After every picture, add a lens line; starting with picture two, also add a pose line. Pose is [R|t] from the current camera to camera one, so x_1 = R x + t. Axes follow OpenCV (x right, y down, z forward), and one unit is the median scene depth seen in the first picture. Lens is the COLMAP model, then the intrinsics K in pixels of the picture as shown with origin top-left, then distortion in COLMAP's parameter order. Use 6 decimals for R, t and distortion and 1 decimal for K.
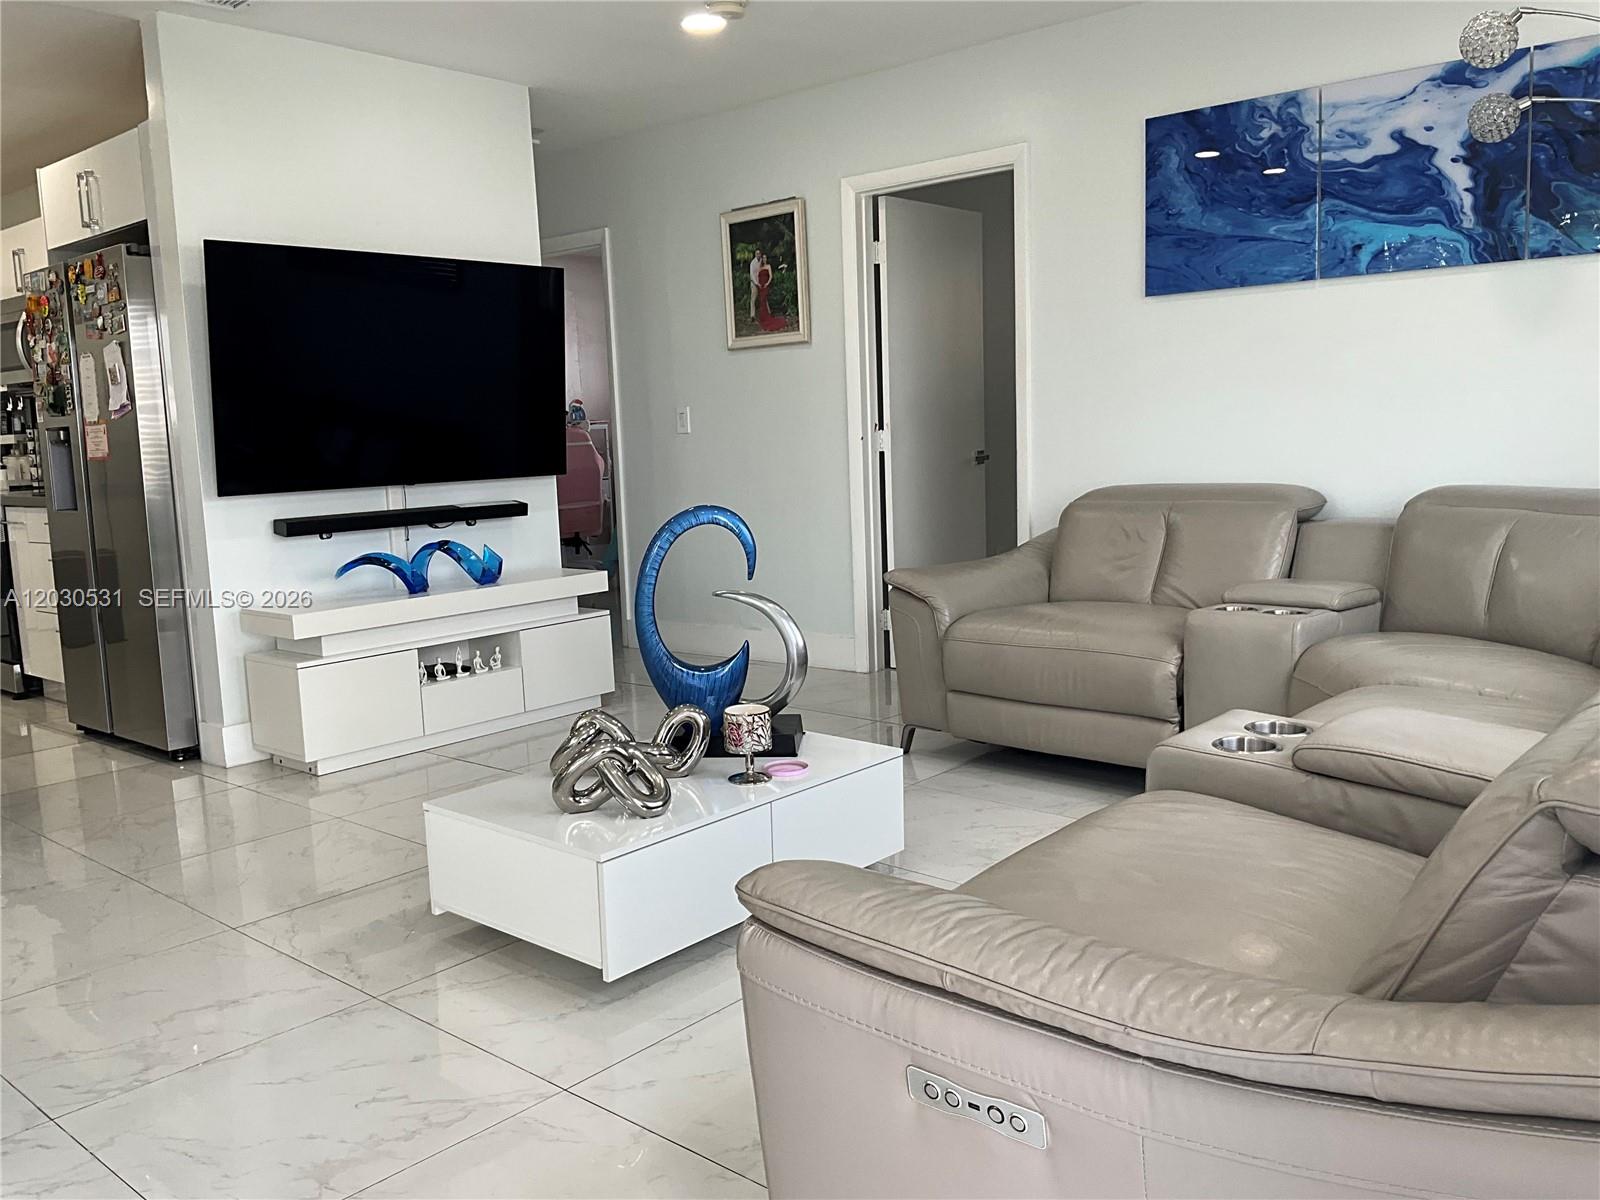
lens RADIAL K [[1316.9, 0, 800.0], [0, 1316.9, 600.0], [0, 0, 1]] dist [0.052356, -0.140092]
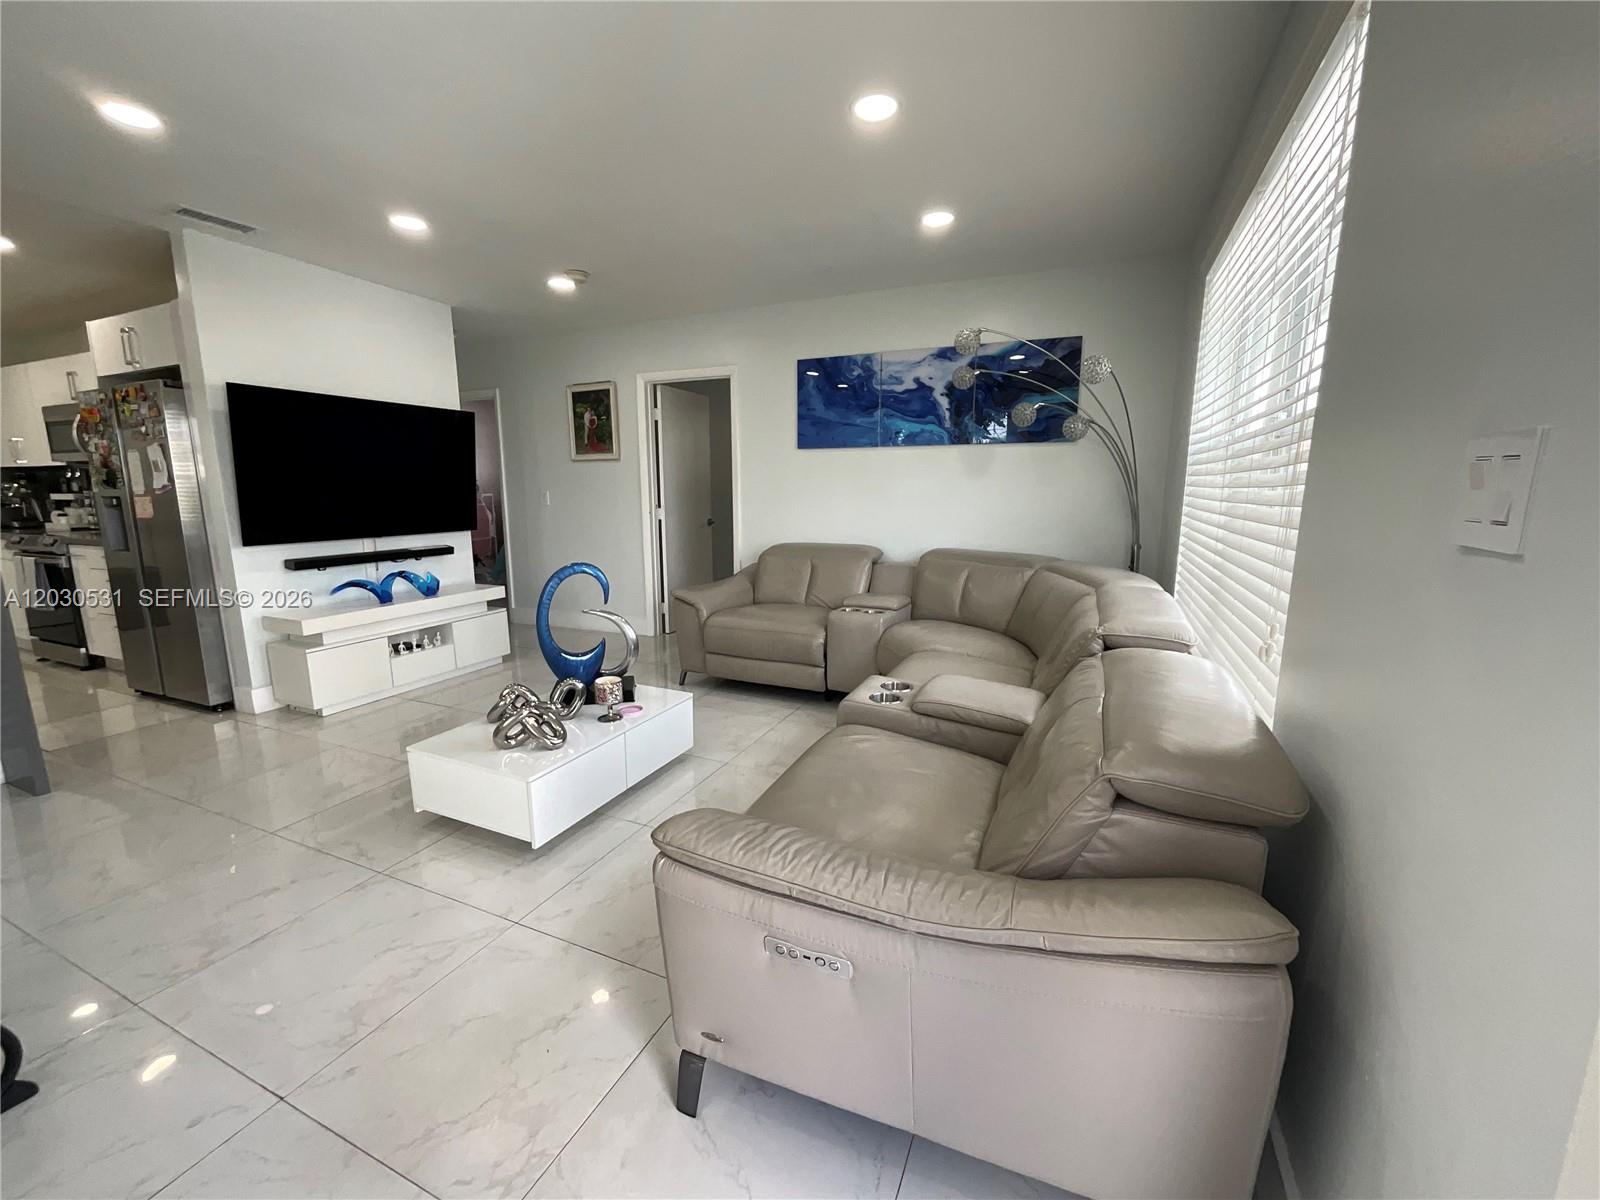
lens RADIAL K [[648.9, 0, 805.3], [0, 648.9, 603.7], [0, 0, 1]] dist [-0.012788, 0.000565]
pose [[0.951135, -0.016481, 0.308336, -0.037465], [0.005006, 0.999266, 0.037971, -0.035130], [-0.308736, -0.034572, 0.950519, 0.059508]]
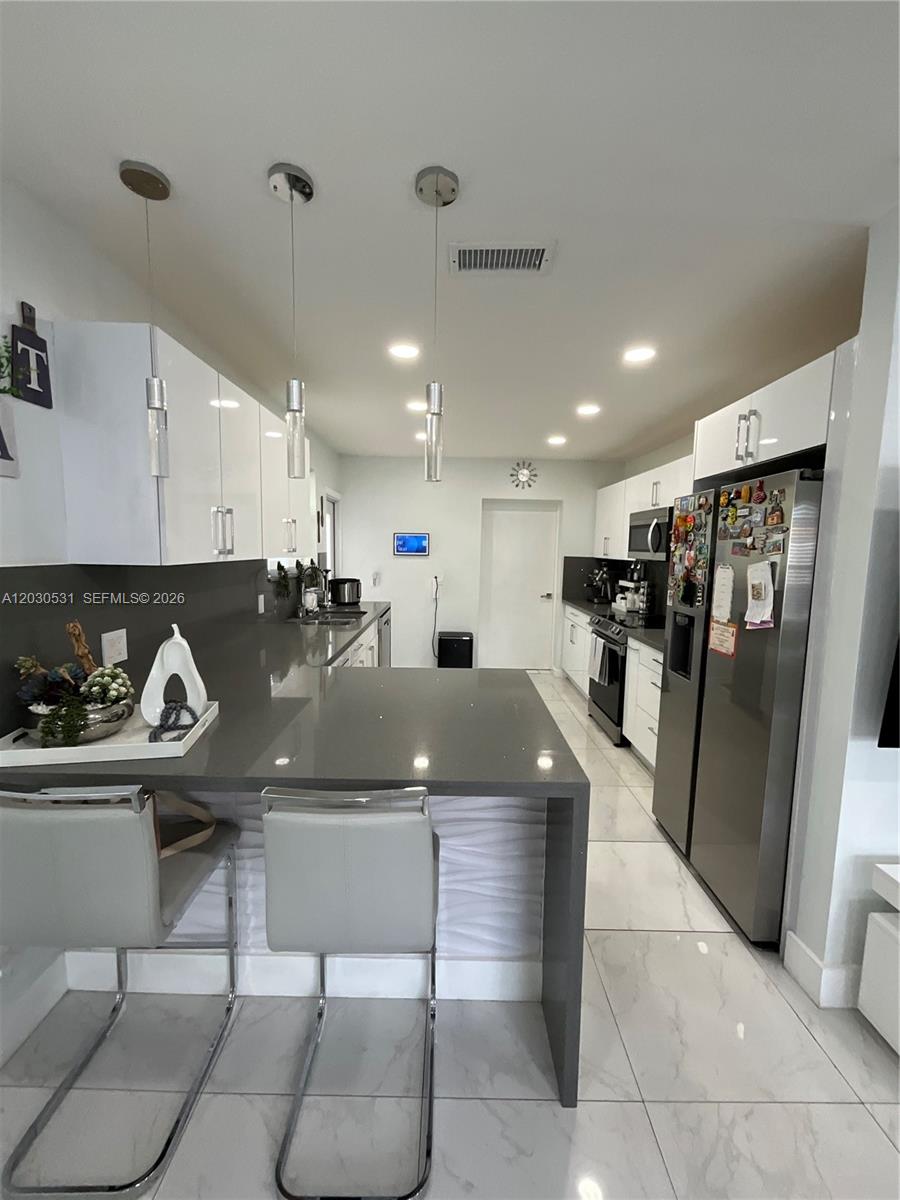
lens RADIAL K [[492.2, 0, 450.0], [0, 492.2, 600.0], [0, 0, 1]] dist [0.001539, 0.000447]
pose [[0.657673, 0.126147, -0.742666, -0.385209], [-0.140582, 0.989112, 0.043514, -0.145579], [0.740070, 0.075787, 0.668246, 0.541330]]
